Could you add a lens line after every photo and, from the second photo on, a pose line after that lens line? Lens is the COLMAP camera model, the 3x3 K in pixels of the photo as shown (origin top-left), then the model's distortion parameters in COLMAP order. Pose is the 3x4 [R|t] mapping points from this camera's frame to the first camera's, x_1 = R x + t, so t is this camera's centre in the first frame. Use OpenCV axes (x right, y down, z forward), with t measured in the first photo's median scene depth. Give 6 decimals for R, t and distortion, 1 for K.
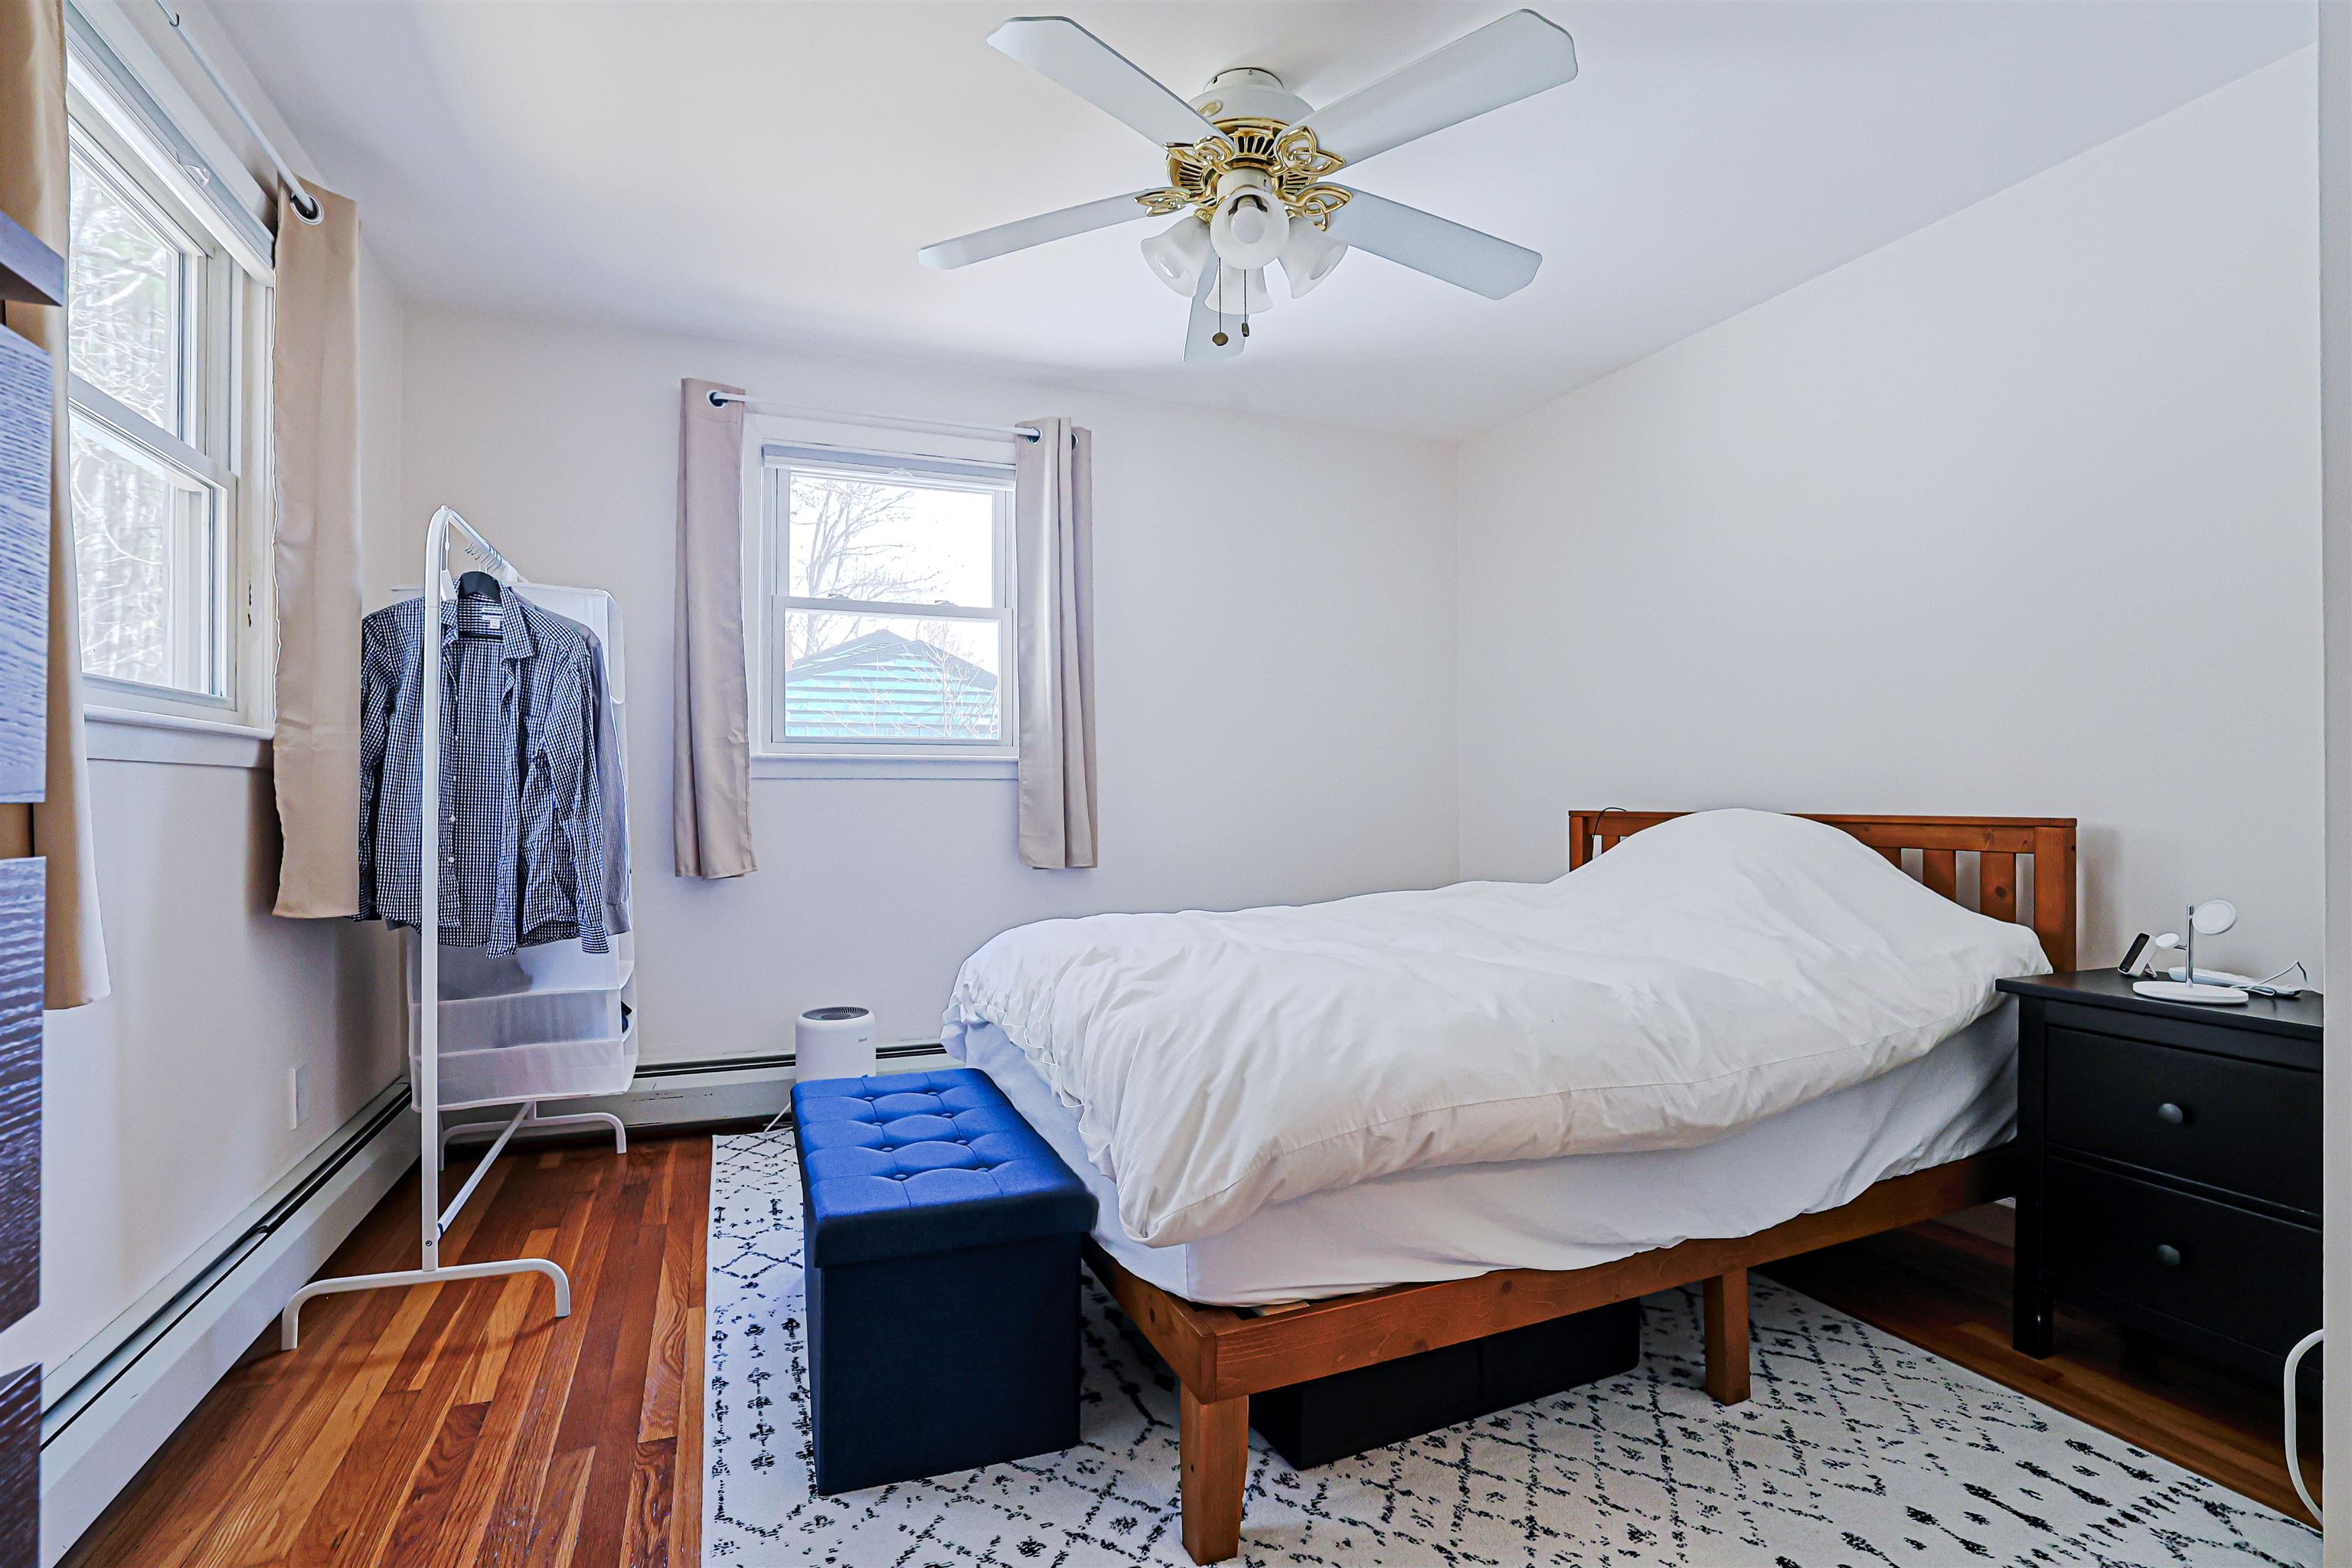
lens RADIAL K [[1073.1, 0, 1171.8], [0, 1073.1, 799.0], [0, 0, 1]] dist [-0.000984, -0.000219]
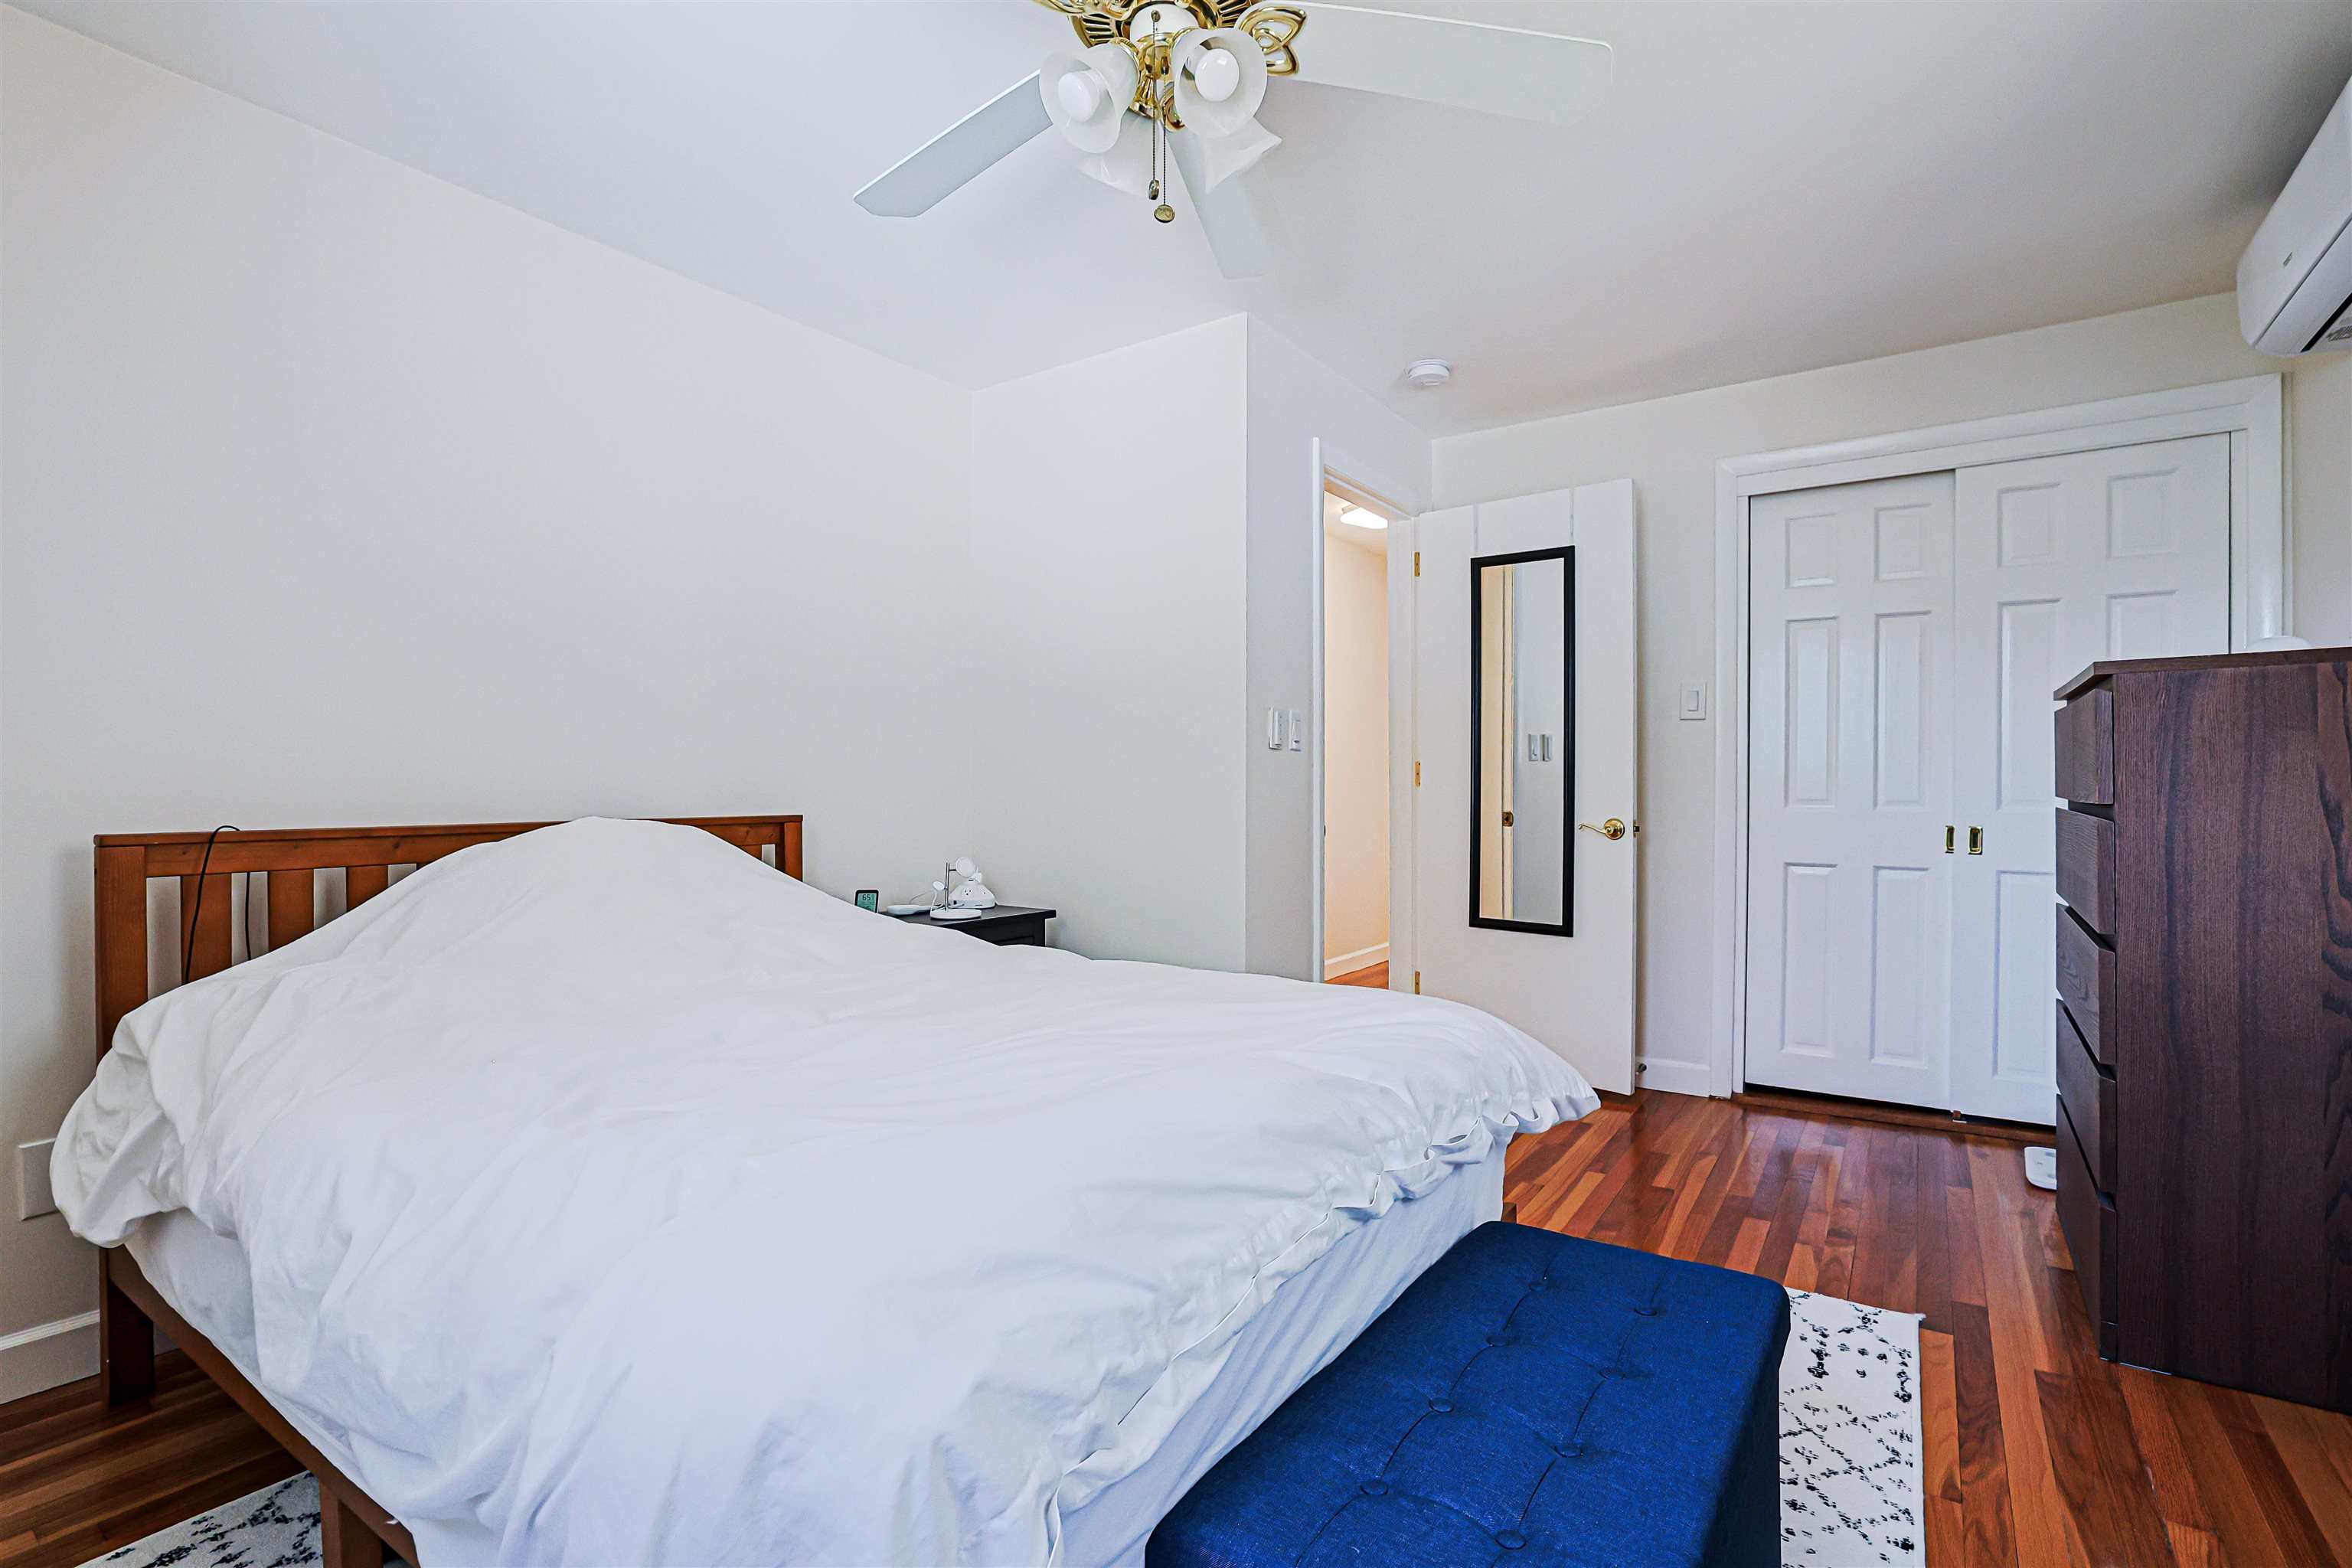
lens RADIAL K [[1073.1, 0, 1175.0], [0, 1073.1, 796.3], [0, 0, 1]] dist [-0.000984, -0.000219]
pose [[-0.555429, -0.004392, 0.831553, -0.749032], [-0.005323, 0.999984, 0.001726, -0.015895], [-0.831547, -0.003468, -0.555443, 1.812682]]
